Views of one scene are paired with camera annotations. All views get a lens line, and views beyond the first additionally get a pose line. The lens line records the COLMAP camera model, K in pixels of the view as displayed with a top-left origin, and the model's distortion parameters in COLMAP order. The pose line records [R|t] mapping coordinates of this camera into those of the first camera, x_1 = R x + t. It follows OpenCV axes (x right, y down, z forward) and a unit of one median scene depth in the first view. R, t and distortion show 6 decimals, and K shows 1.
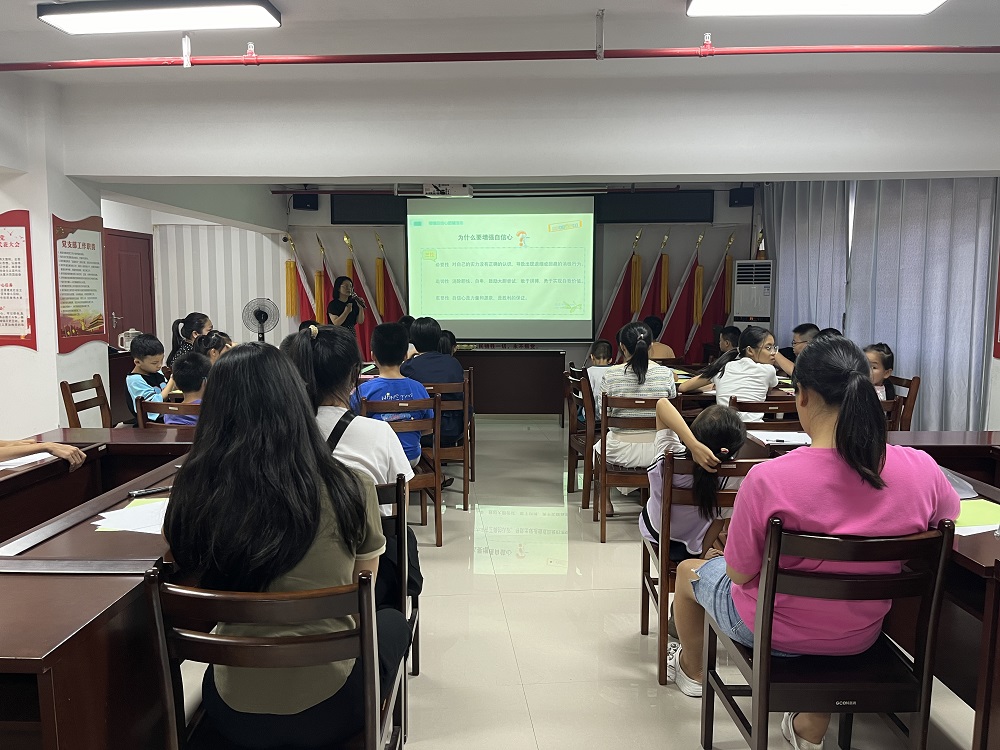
lens RADIAL K [[812.2, 0, 528.8], [0, 812.2, 377.1], [0, 0, 1]] dist [-0.030008, -0.004832]
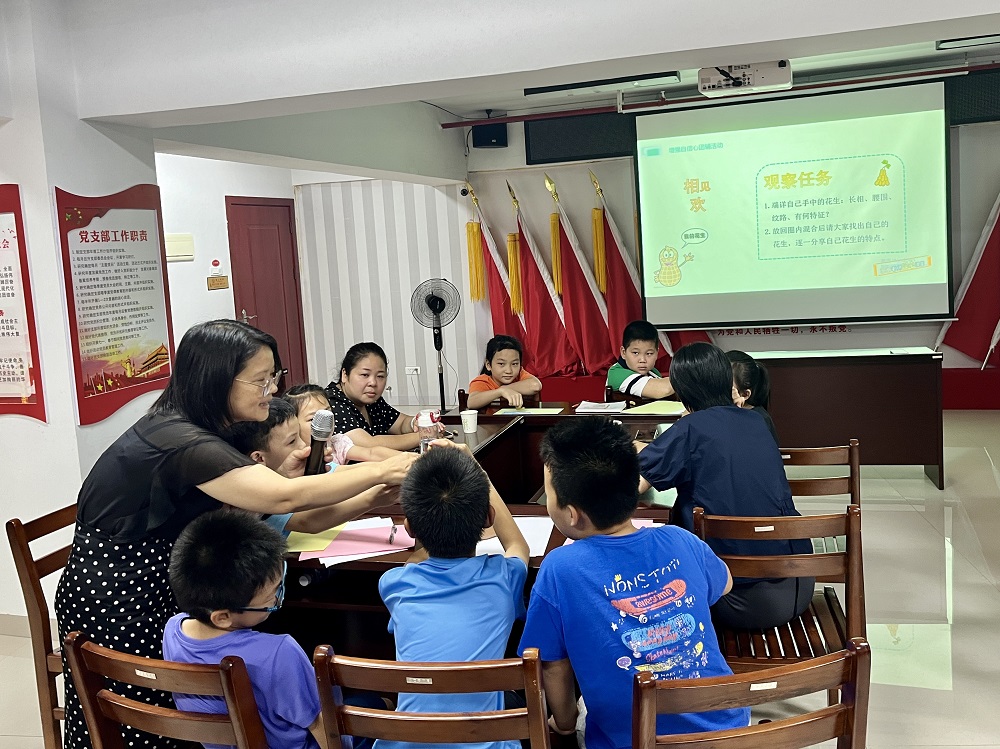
lens RADIAL K [[855.4, 0, 501.9], [0, 855.4, 344.5], [0, 0, 1]] dist [0.010120, 0.003209]
pose [[0.961184, -0.031461, -0.274109, -0.105709], [0.039553, 0.998928, 0.024043, -0.082791], [0.273058, -0.033951, 0.961398, 0.439506]]
